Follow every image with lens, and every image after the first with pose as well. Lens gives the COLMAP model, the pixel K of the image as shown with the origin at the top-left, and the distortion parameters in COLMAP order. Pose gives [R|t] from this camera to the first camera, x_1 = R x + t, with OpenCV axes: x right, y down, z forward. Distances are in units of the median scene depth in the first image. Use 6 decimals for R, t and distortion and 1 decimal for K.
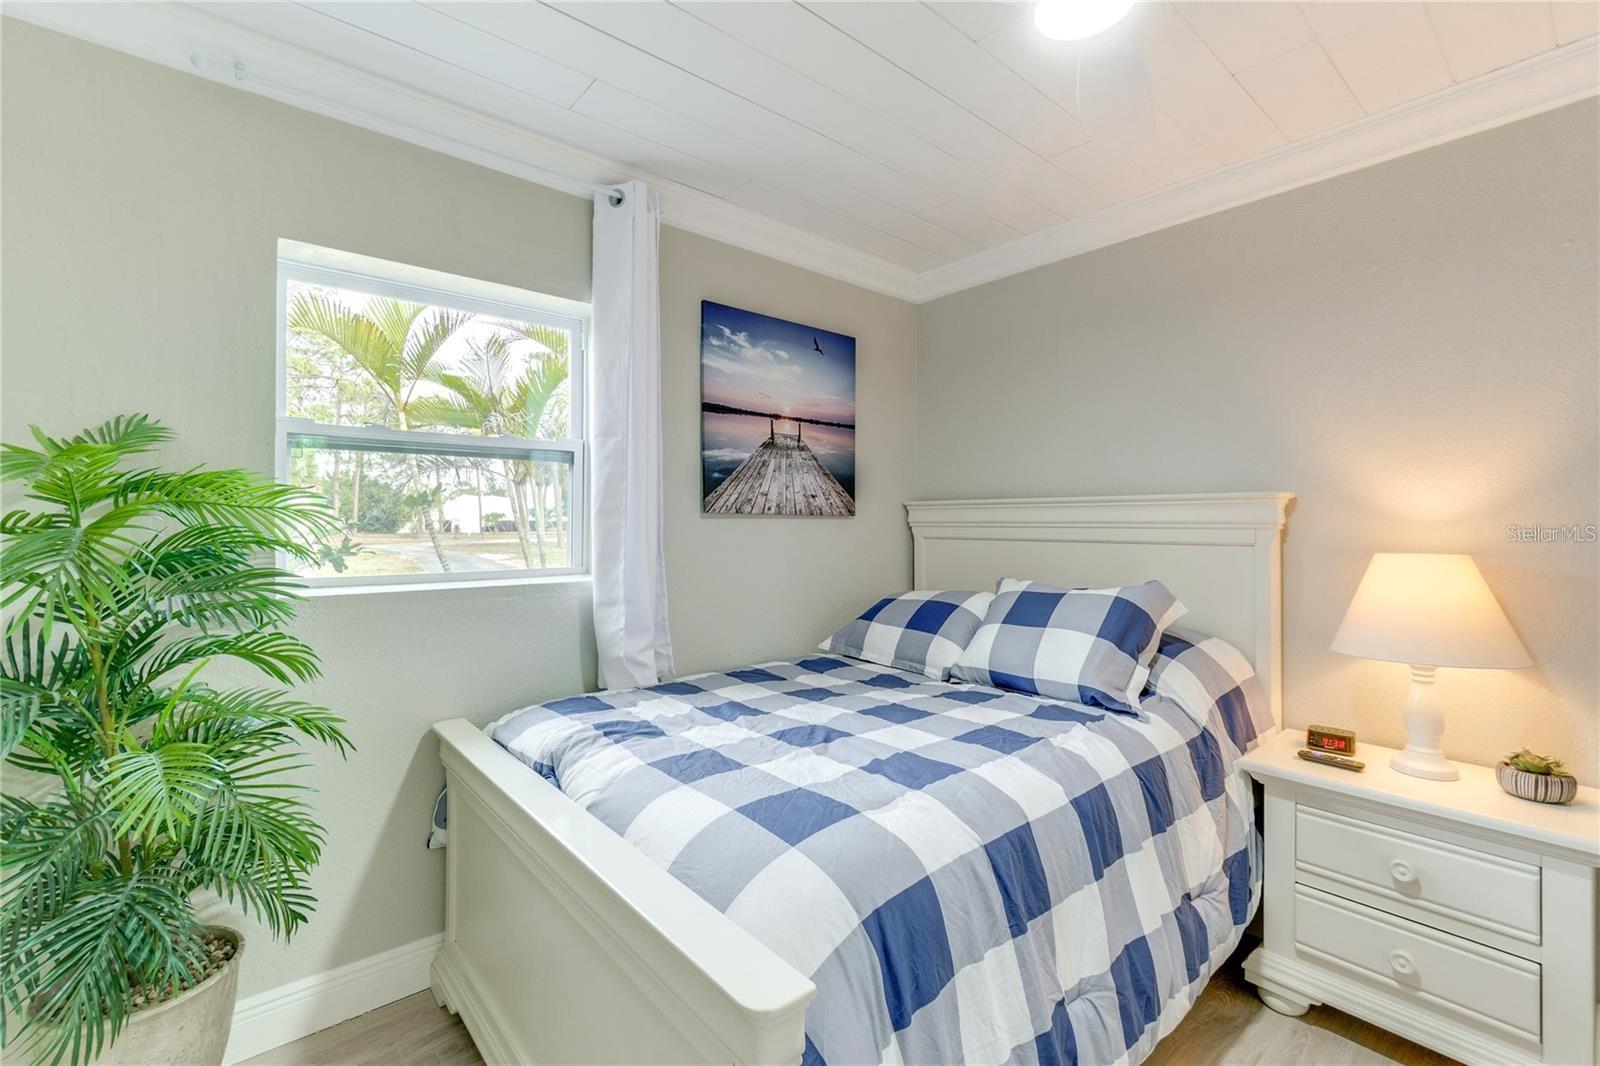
lens RADIAL K [[700.5, 0, 794.1], [0, 700.5, 516.5], [0, 0, 1]] dist [-0.001176, -0.000085]
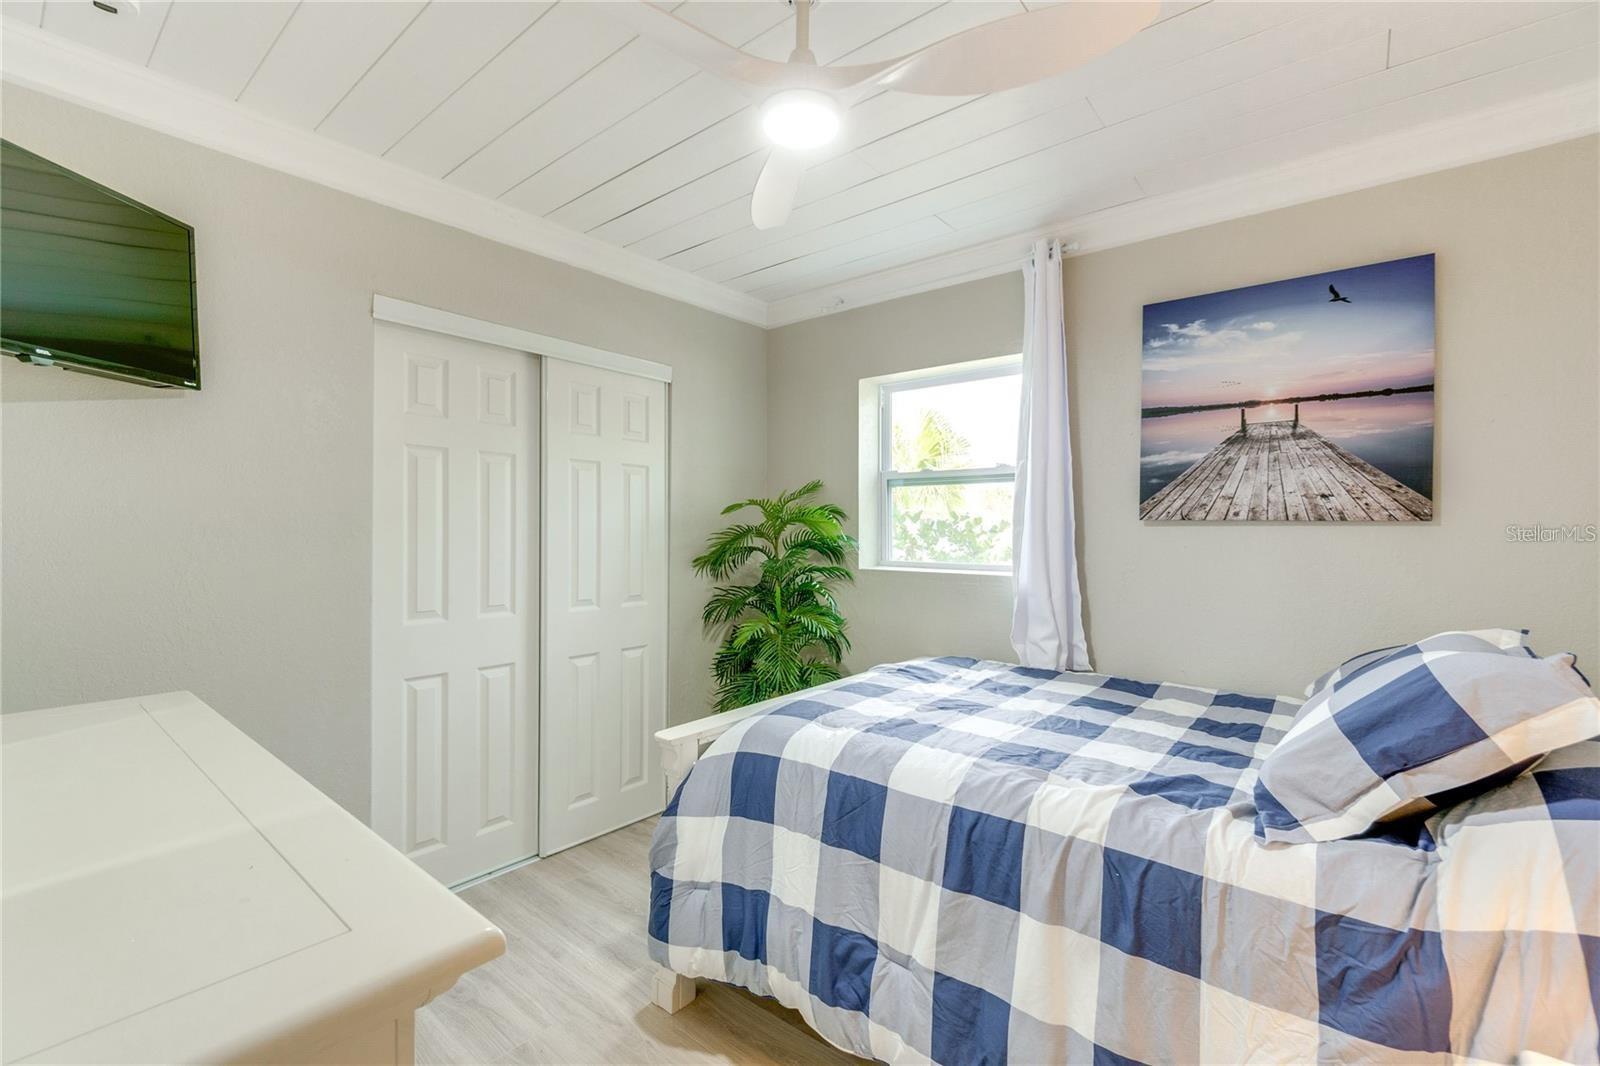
lens RADIAL K [[700.5, 0, 794.1], [0, 700.5, 516.5], [0, 0, 1]] dist [-0.001176, -0.000085]
pose [[0.166555, -0.020078, -0.985828, 0.710320], [0.000524, 0.999794, -0.020274, 0.008777], [0.986032, 0.002860, 0.166531, 0.323987]]
